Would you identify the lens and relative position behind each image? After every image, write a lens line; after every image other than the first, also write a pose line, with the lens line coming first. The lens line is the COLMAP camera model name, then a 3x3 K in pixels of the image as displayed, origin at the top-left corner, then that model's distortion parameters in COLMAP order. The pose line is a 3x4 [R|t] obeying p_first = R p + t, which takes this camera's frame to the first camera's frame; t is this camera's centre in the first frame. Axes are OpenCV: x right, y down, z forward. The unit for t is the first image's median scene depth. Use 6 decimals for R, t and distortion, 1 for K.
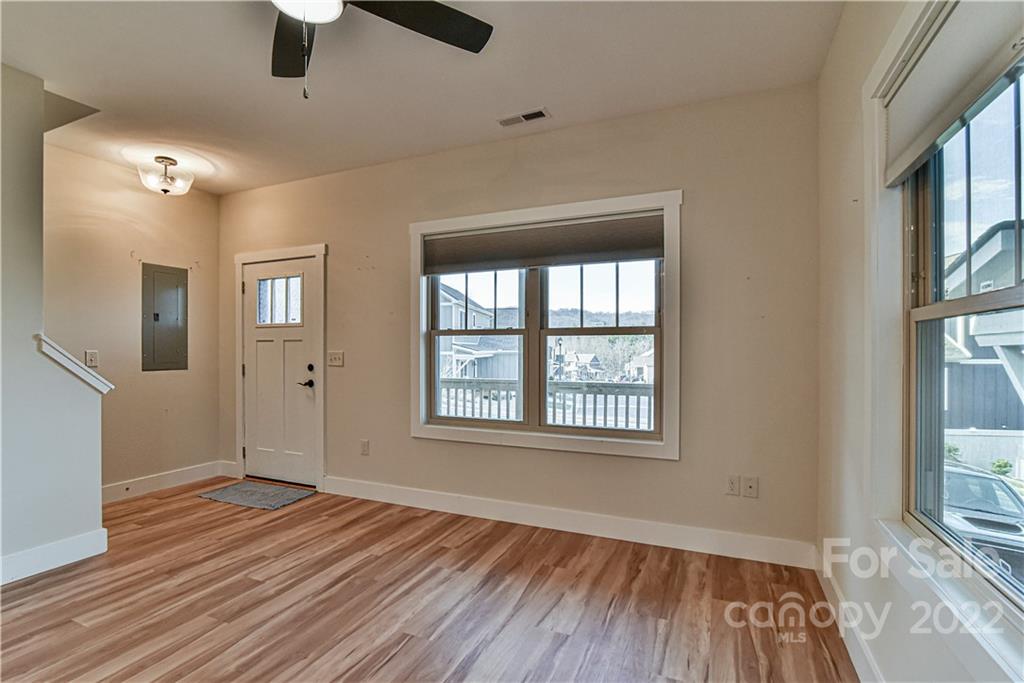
lens RADIAL K [[474.2, 0, 505.9], [0, 474.2, 343.9], [0, 0, 1]] dist [-0.016299, -0.000970]
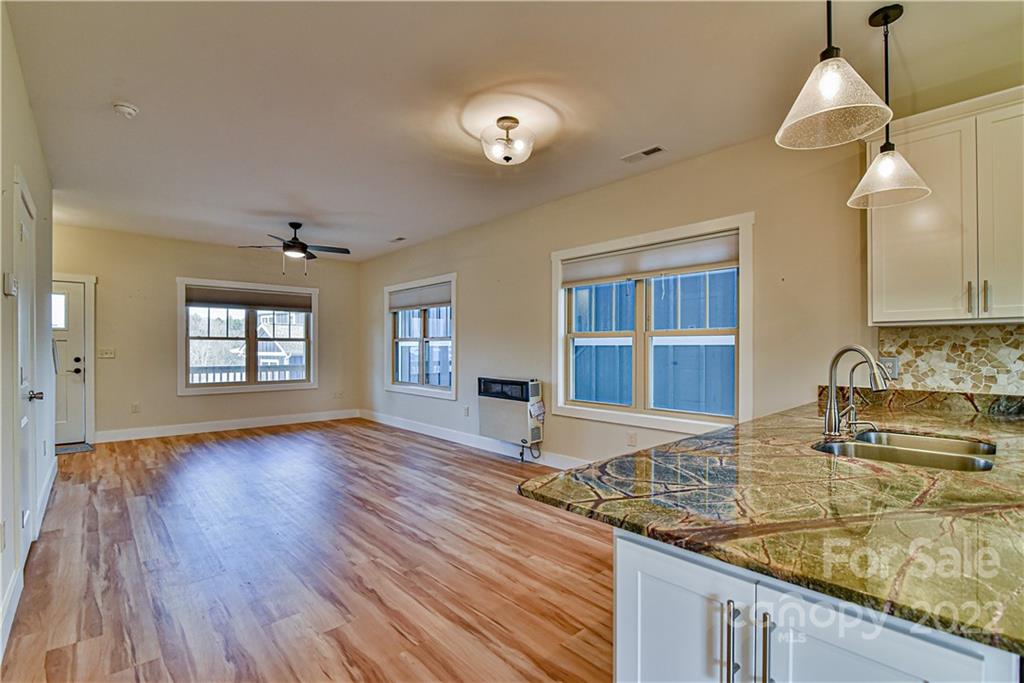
lens RADIAL K [[474.2, 0, 501.4], [0, 474.2, 349.0], [0, 0, 1]] dist [-0.016299, -0.000970]
pose [[0.424640, -0.000147, 0.905363, -1.406796], [-0.013039, 0.999895, 0.006278, -0.009779], [-0.905269, -0.014470, 0.424593, -0.947291]]
